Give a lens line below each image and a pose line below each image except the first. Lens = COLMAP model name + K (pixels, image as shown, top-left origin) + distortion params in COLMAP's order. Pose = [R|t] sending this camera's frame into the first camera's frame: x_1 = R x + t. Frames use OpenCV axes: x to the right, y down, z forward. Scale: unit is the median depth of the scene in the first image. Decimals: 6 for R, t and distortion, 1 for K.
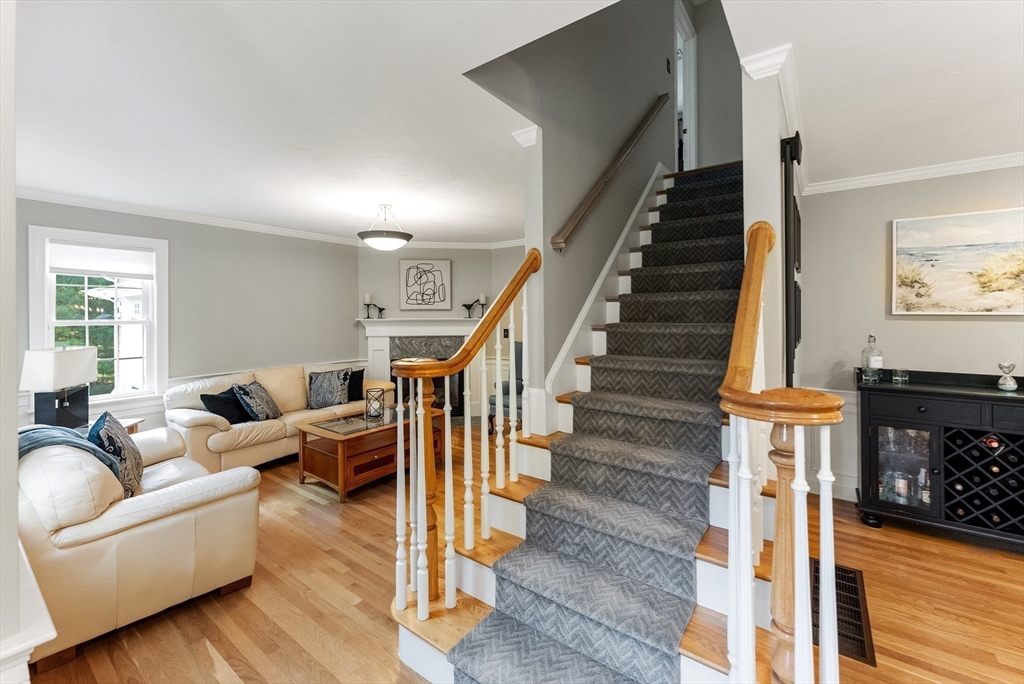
lens RADIAL K [[420.5, 0, 507.7], [0, 420.5, 332.1], [0, 0, 1]] dist [0.000744, -0.000572]
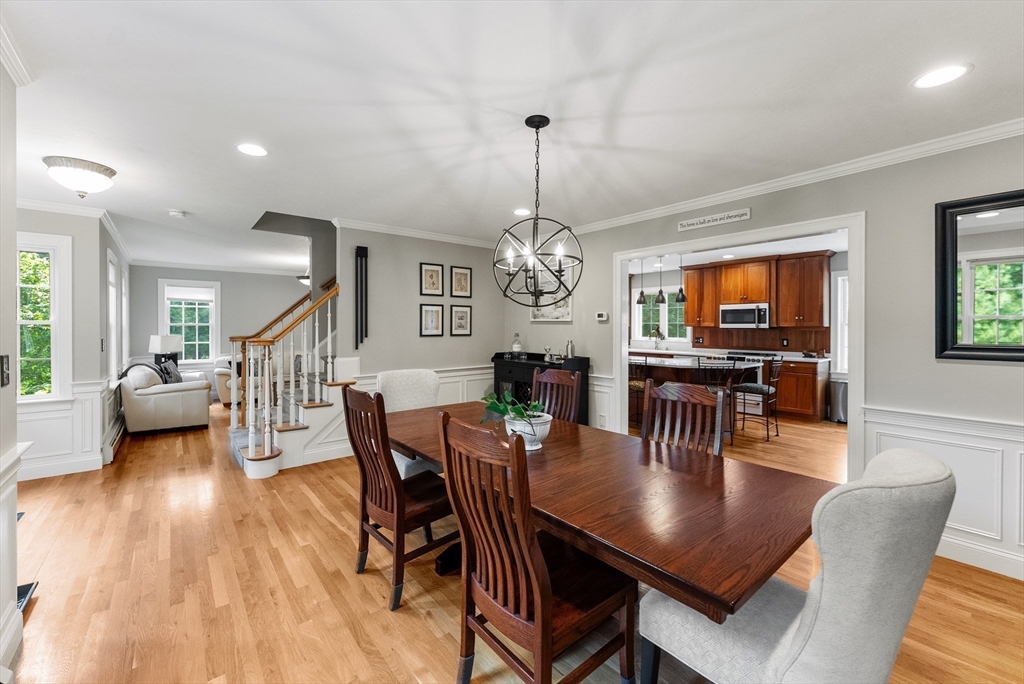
lens RADIAL K [[417.8, 0, 508.1], [0, 417.8, 328.5], [0, 0, 1]] dist [0.000109, 0.000001]
pose [[0.969097, 0.007285, -0.246571, 1.106088], [-0.014181, 0.999556, -0.026206, 0.031676], [0.246271, 0.028893, 0.968770, -0.623686]]
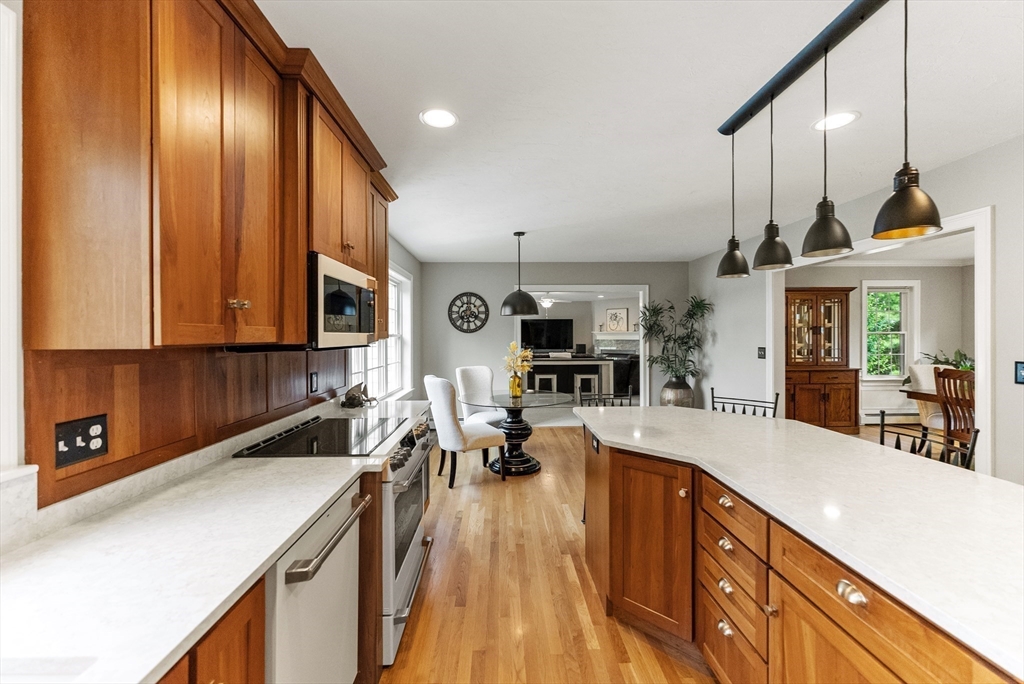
lens RADIAL K [[412.8, 0, 509.5], [0, 412.8, 336.1], [0, 0, 1]] dist [0.000066, 0.000001]
pose [[-0.614054, 0.004176, 0.789253, 1.078053], [0.033826, 0.999206, 0.021030, -0.058519], [-0.788539, 0.039611, -0.613708, 1.778248]]
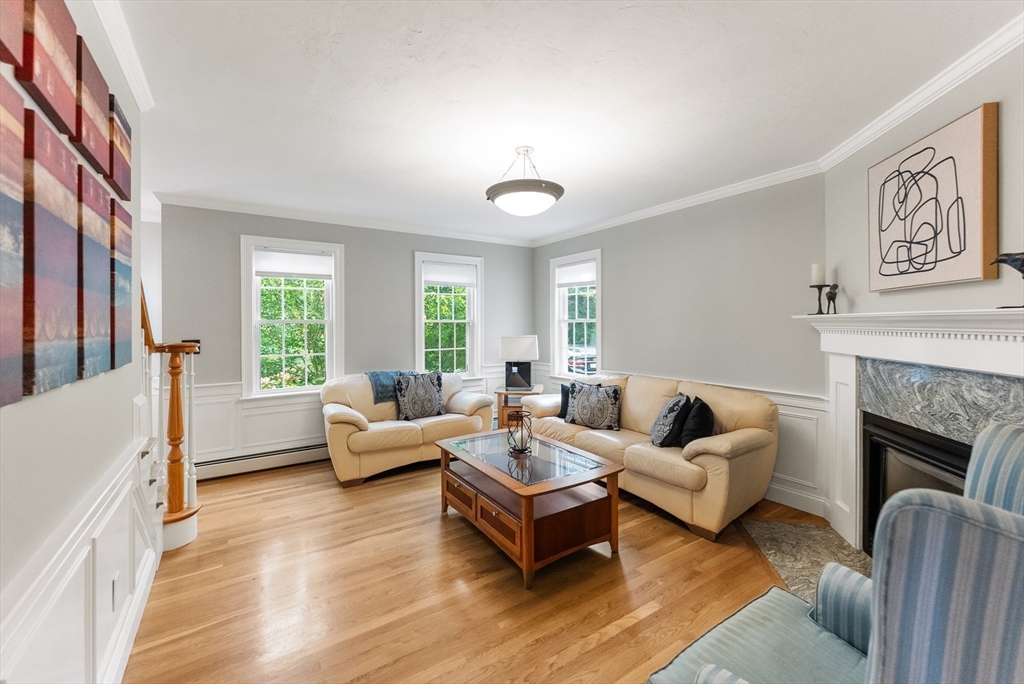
lens RADIAL K [[414.7, 0, 510.7], [0, 414.7, 332.6], [0, 0, 1]] dist [0.000586, -0.000028]
pose [[-0.339930, 0.029533, -0.939987, 0.414939], [-0.025613, 0.998845, 0.040645, -0.036058], [0.940102, 0.037892, -0.338782, 1.377999]]
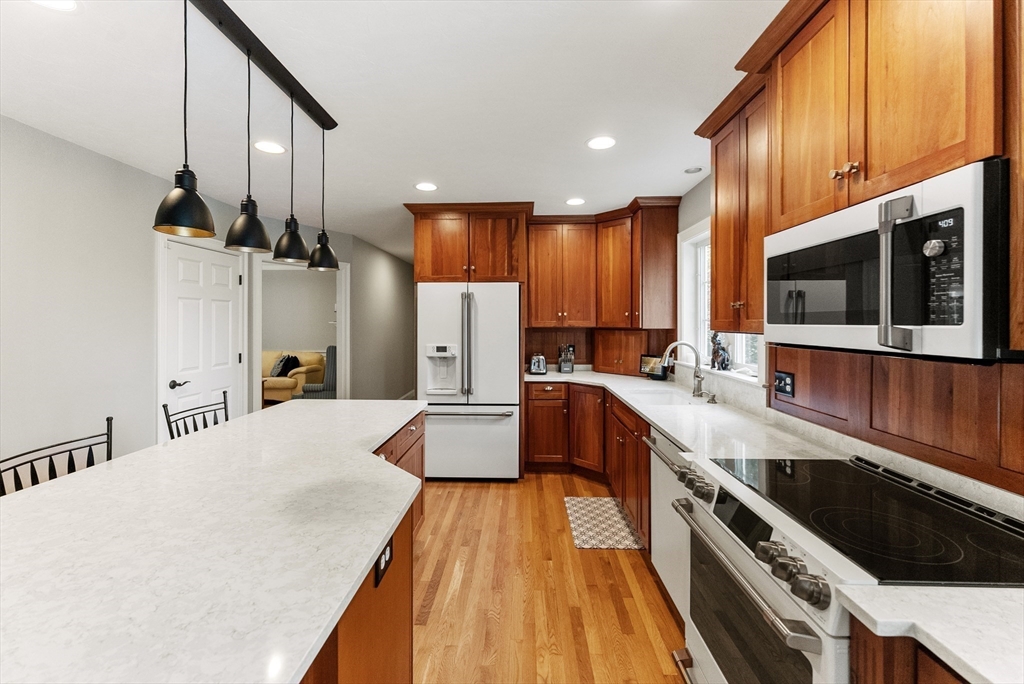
lens RADIAL K [[416.7, 0, 509.8], [0, 416.7, 323.8], [0, 0, 1]] dist [0.001121, 0.000056]
pose [[0.566230, 0.008097, -0.824207, 1.833776], [-0.032775, 0.999382, -0.012698, -0.045865], [0.823595, 0.034203, 0.566146, 1.162311]]
